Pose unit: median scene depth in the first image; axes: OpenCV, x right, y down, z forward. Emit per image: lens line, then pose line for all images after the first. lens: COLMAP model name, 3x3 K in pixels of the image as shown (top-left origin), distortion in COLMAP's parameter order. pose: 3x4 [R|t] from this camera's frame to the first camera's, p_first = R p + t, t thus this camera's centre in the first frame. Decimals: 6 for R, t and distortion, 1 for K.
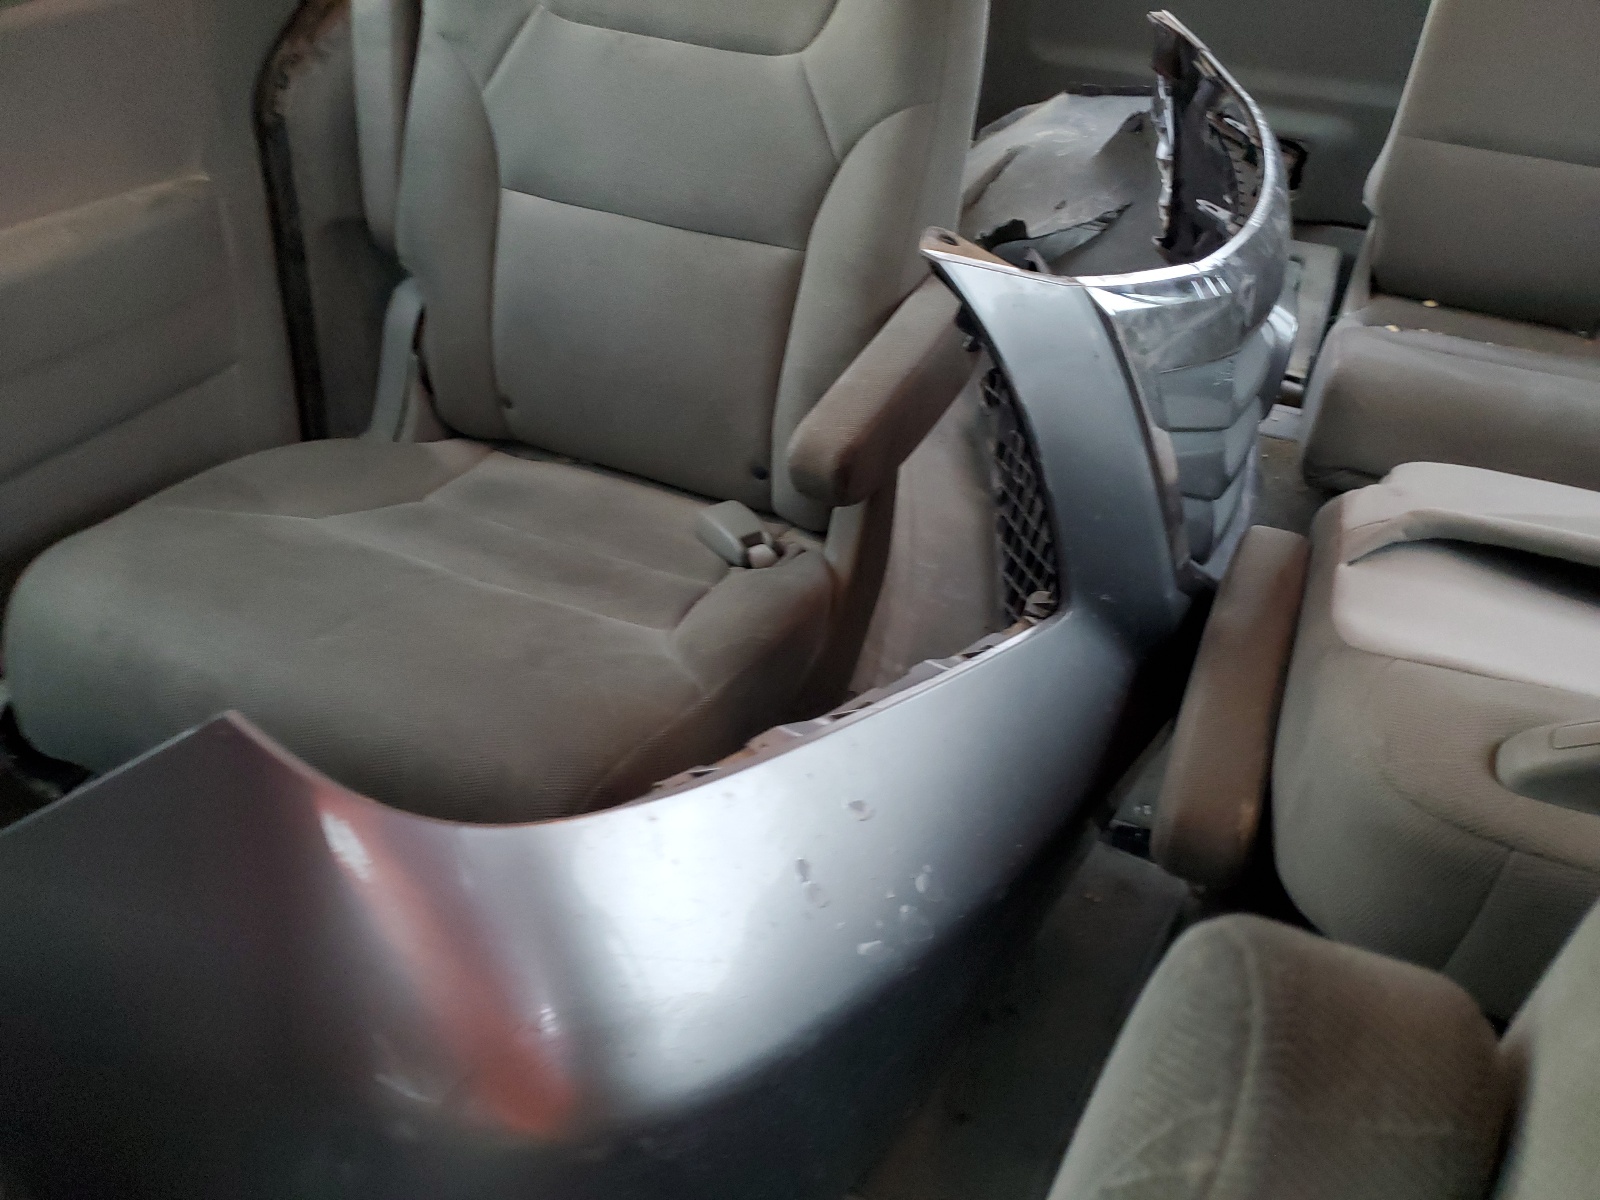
lens RADIAL K [[1387.5, 0, 801.0], [0, 1387.5, 563.4], [0, 0, 1]] dist [0.083411, 0.001787]
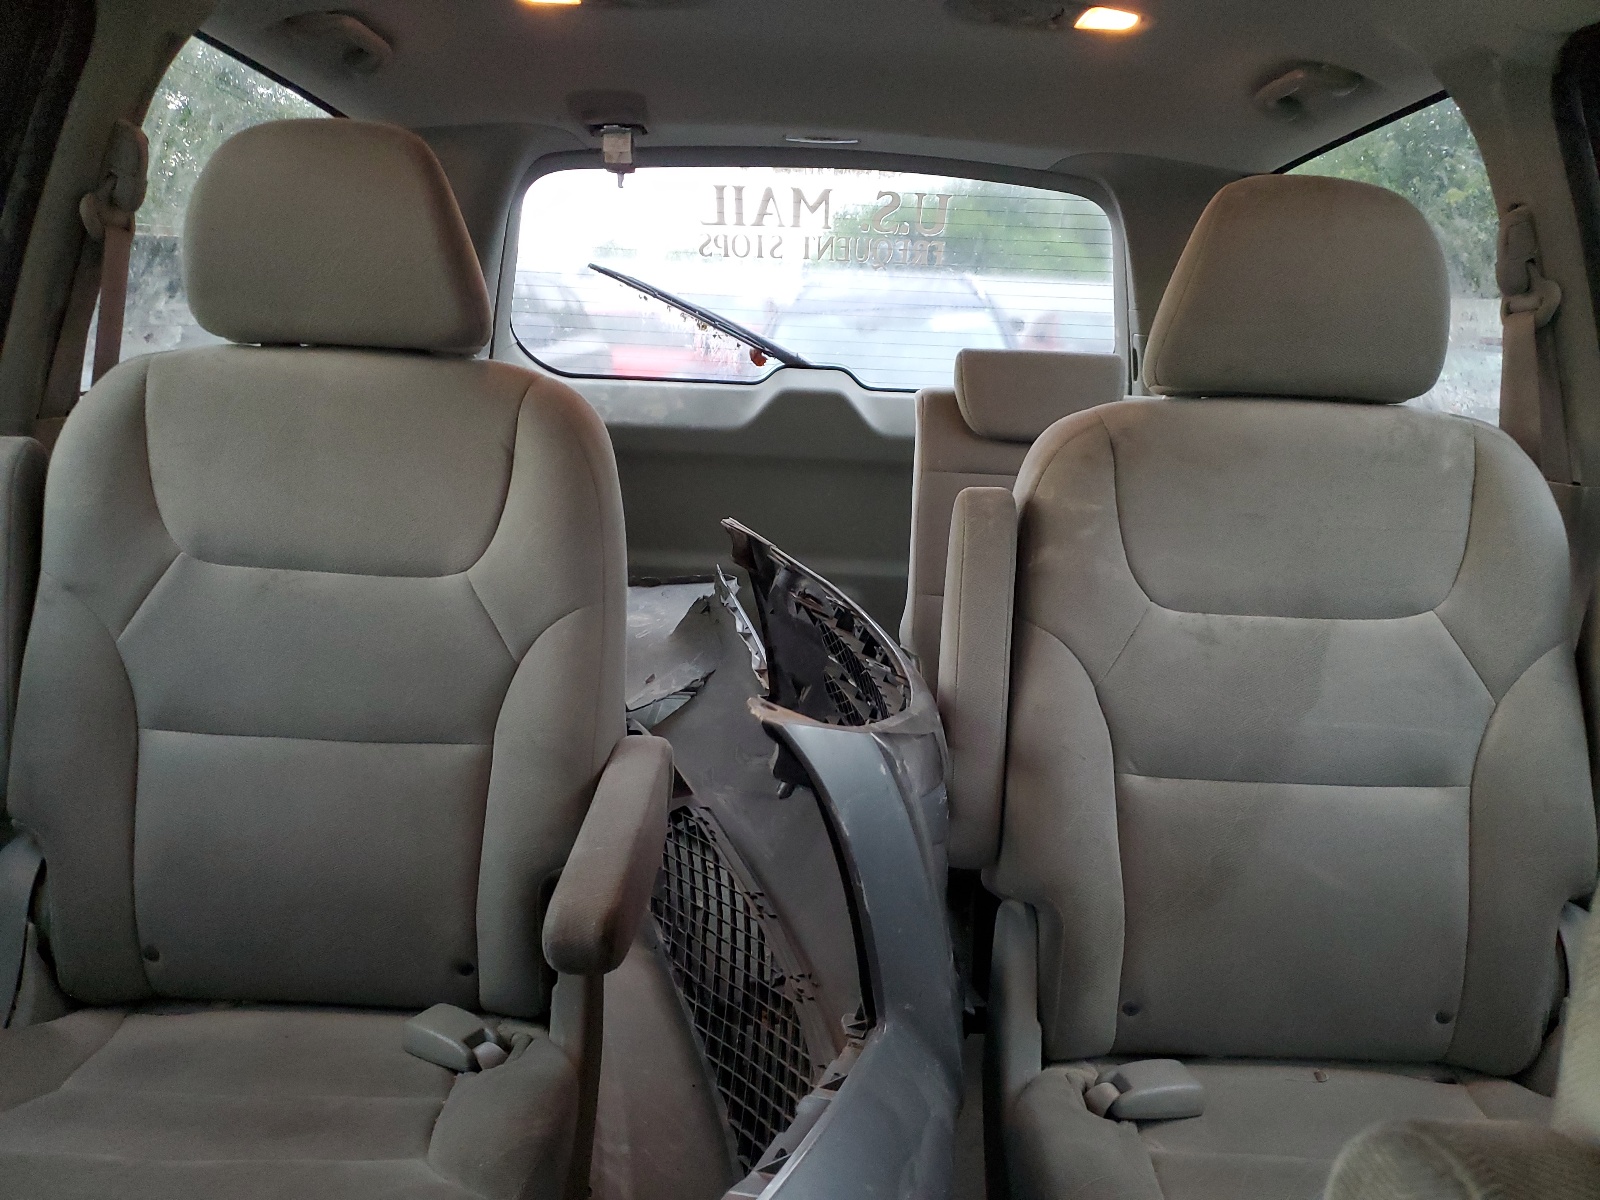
lens RADIAL K [[1387.5, 0, 801.0], [0, 1387.5, 563.4], [0, 0, 1]] dist [0.083411, 0.001787]
pose [[0.911179, -0.079995, 0.404171, -0.185017], [0.208869, 0.935258, -0.285774, 0.000182], [-0.355144, 0.344810, 0.868895, -0.050970]]
